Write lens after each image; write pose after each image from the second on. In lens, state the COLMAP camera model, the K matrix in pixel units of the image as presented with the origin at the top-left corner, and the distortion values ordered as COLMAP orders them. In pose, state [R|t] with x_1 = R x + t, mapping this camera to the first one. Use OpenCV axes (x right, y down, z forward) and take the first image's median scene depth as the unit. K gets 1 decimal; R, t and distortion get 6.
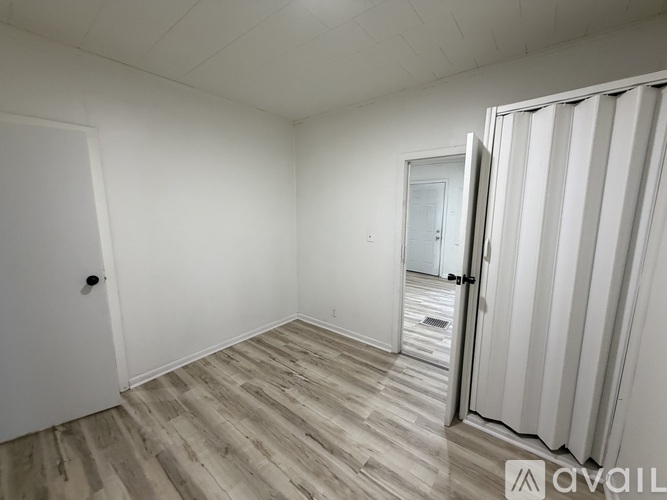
lens RADIAL K [[265.3, 0, 332.2], [0, 265.3, 249.9], [0, 0, 1]] dist [-0.001593, -0.000369]
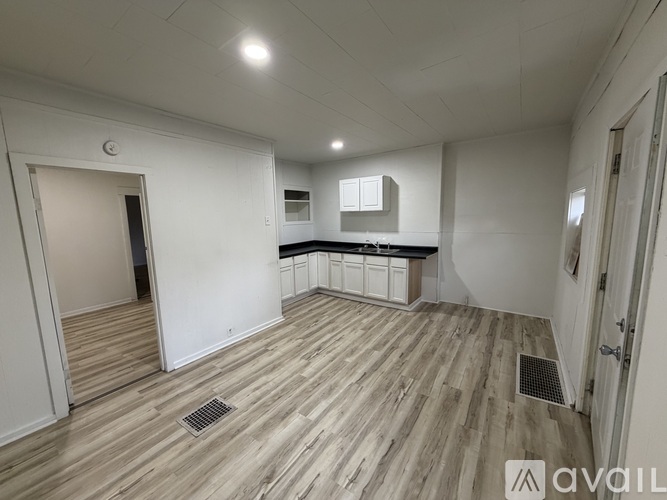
lens RADIAL K [[265.3, 0, 331.7], [0, 265.3, 249.8], [0, 0, 1]] dist [-0.001593, -0.000369]
pose [[0.037493, 0.129450, -0.990877, 1.052443], [-0.129005, 0.983904, 0.123657, -0.222595], [0.990935, 0.123192, 0.053589, 1.338221]]
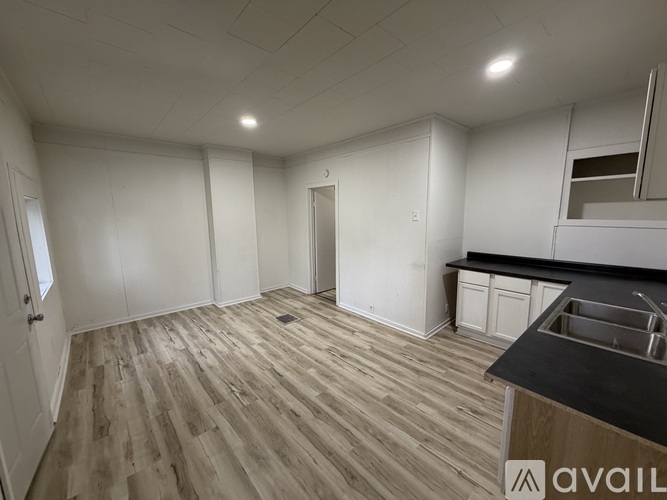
lens RADIAL K [[265.3, 0, 332.5], [0, 265.3, 250.4], [0, 0, 1]] dist [-0.001593, -0.000369]
pose [[-0.982952, -0.013986, 0.183327, 0.005205], [0.041530, 0.954444, 0.295486, -0.352094], [-0.179108, 0.298062, -0.937592, 2.139710]]
